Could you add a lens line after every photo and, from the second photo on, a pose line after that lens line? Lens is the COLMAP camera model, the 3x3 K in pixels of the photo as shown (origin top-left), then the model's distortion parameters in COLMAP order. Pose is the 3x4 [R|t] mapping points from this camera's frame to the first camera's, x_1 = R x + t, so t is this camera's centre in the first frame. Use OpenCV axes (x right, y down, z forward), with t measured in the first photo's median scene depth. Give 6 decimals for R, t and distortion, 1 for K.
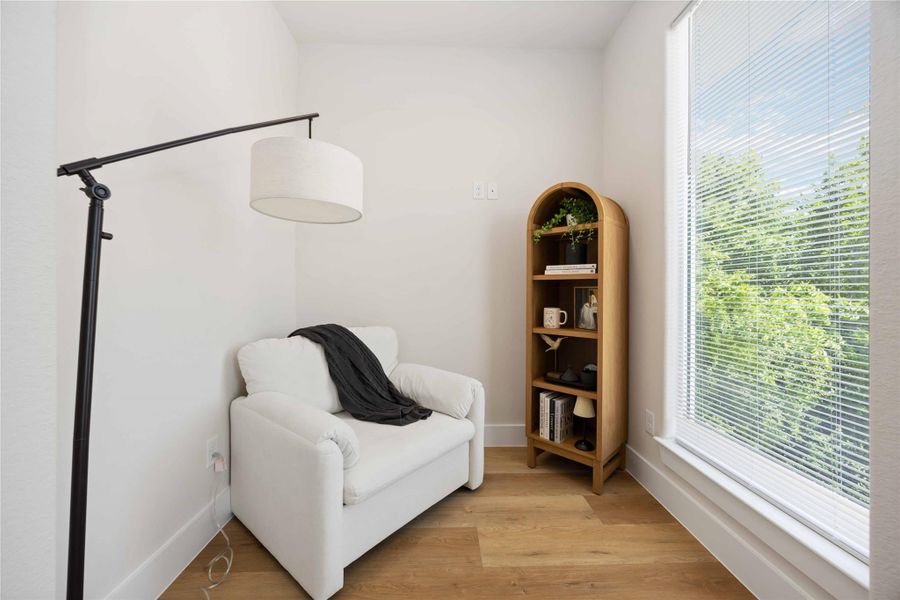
lens RADIAL K [[348.3, 0, 451.1], [0, 348.3, 295.0], [0, 0, 1]] dist [-0.002635, -0.000147]
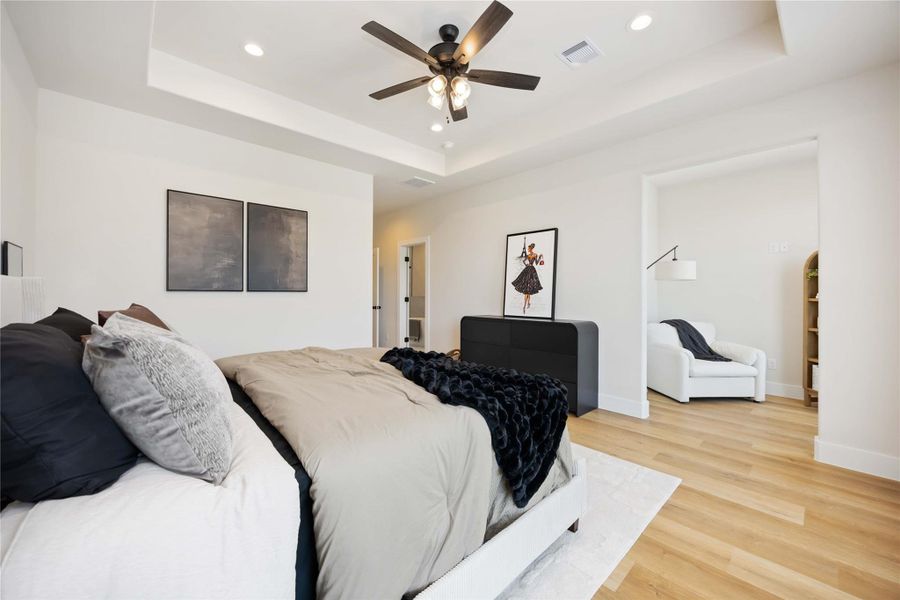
lens RADIAL K [[348.3, 0, 453.0], [0, 348.3, 294.7], [0, 0, 1]] dist [-0.002635, -0.000147]
pose [[0.666099, 0.003624, -0.745854, 0.395648], [-0.002168, 0.999993, 0.002922, -0.085990], [0.745860, -0.000329, 0.666103, -1.735736]]
